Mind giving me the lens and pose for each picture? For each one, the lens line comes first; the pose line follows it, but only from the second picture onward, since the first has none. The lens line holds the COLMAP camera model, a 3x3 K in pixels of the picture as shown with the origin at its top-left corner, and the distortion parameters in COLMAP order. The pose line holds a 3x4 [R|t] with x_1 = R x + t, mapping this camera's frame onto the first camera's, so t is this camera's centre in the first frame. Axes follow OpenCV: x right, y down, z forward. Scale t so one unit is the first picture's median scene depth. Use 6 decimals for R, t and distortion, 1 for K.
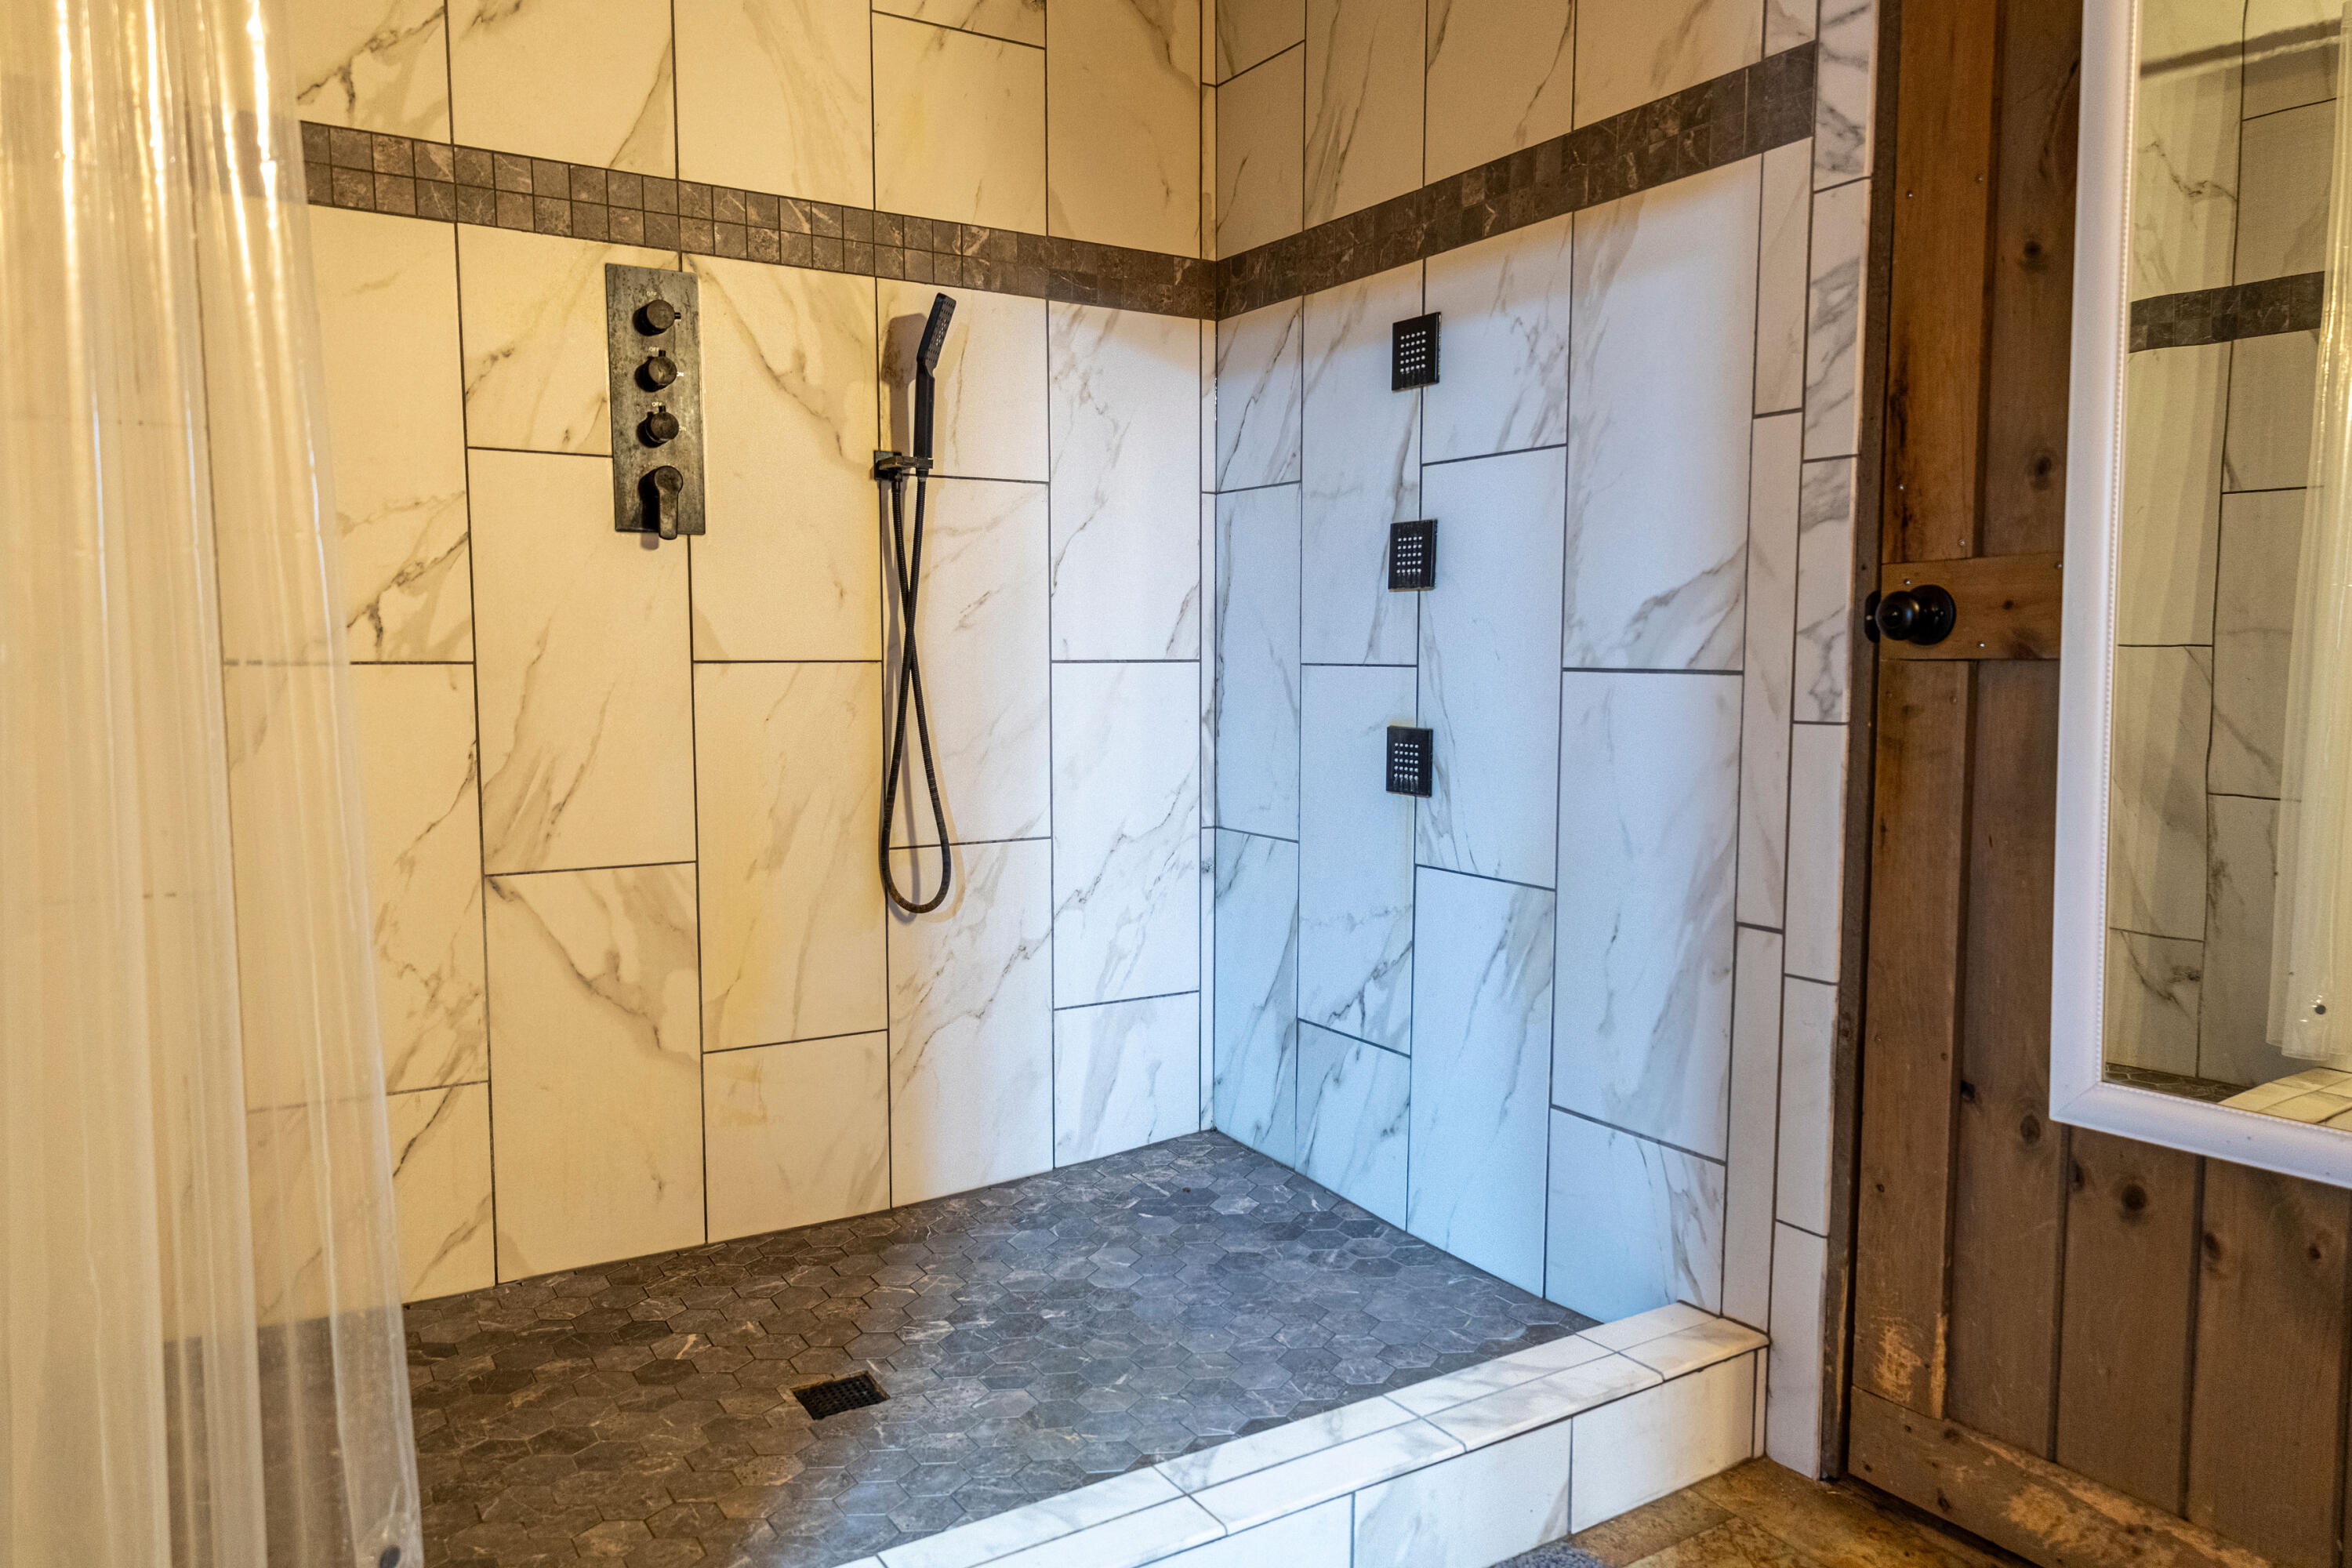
lens RADIAL K [[1593.0, 0, 1179.2], [0, 1593.0, 791.5], [0, 0, 1]] dist [0.018531, 0.008708]
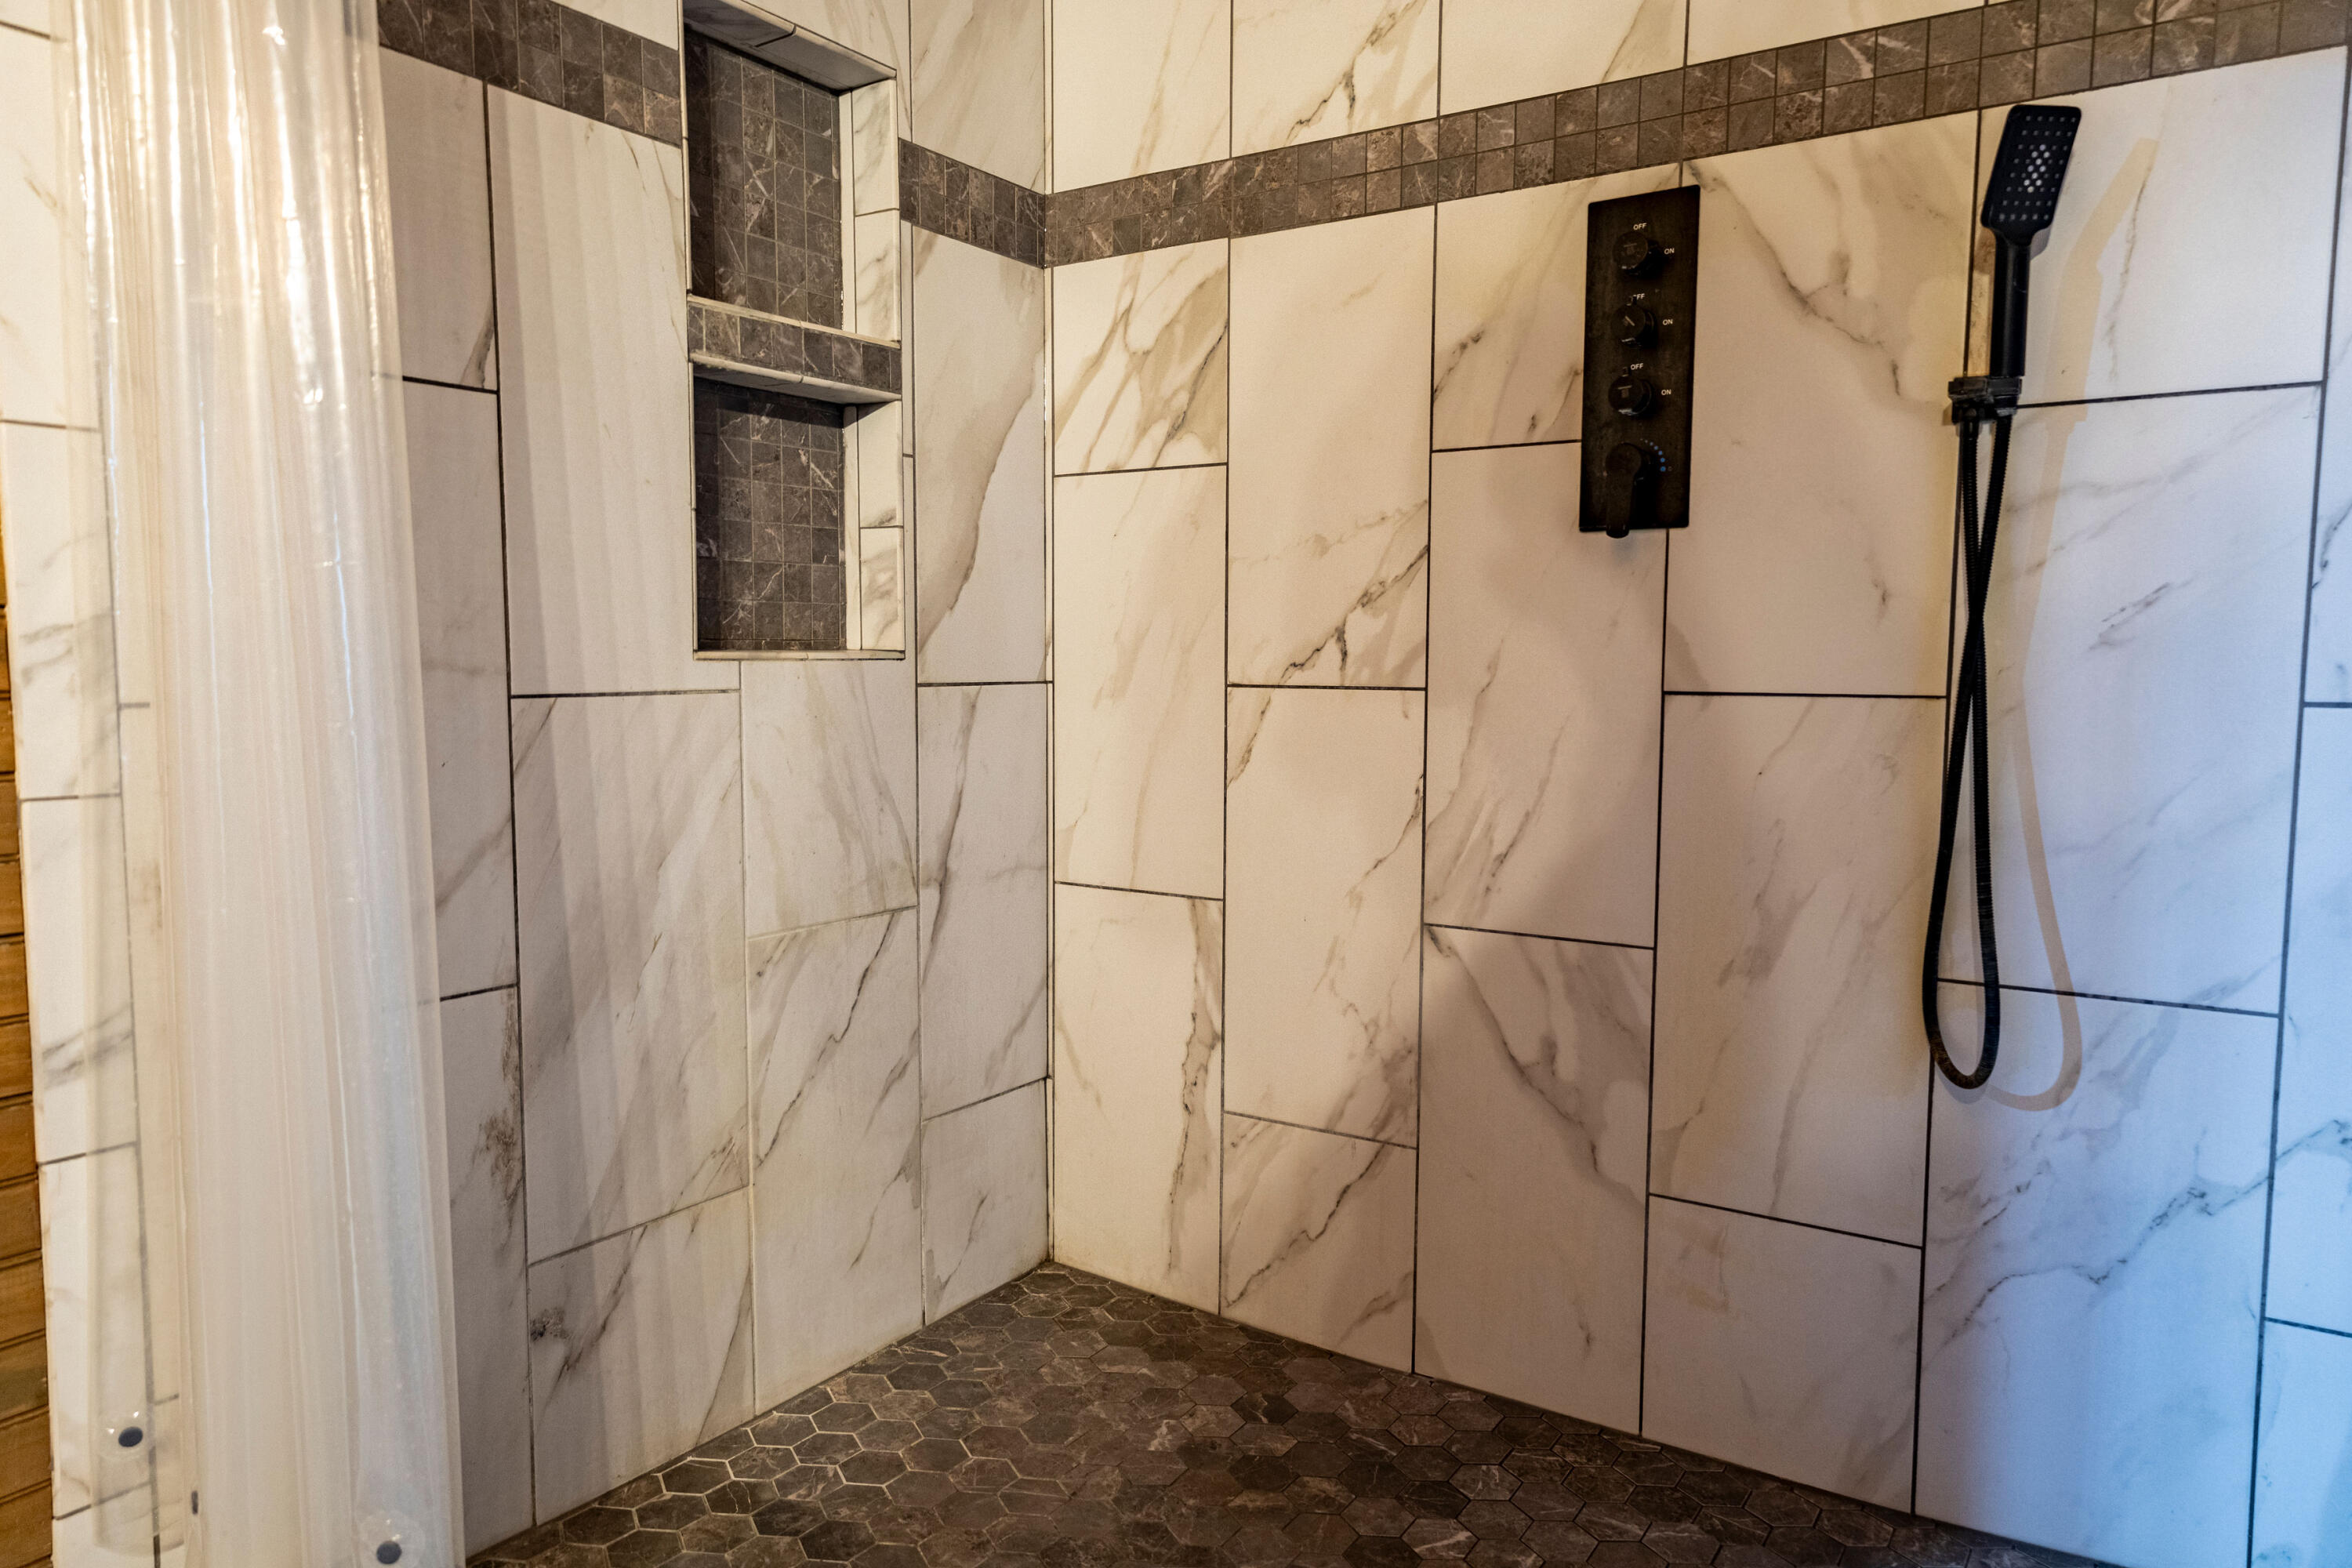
lens RADIAL K [[1593.0, 0, 1176.8], [0, 1593.0, 784.8], [0, 0, 1]] dist [0.018531, 0.008708]
pose [[0.423609, 0.079383, -0.902360, 0.302465], [-0.080820, 0.995492, 0.049636, -0.056949], [0.902233, 0.051902, 0.428115, 0.464030]]
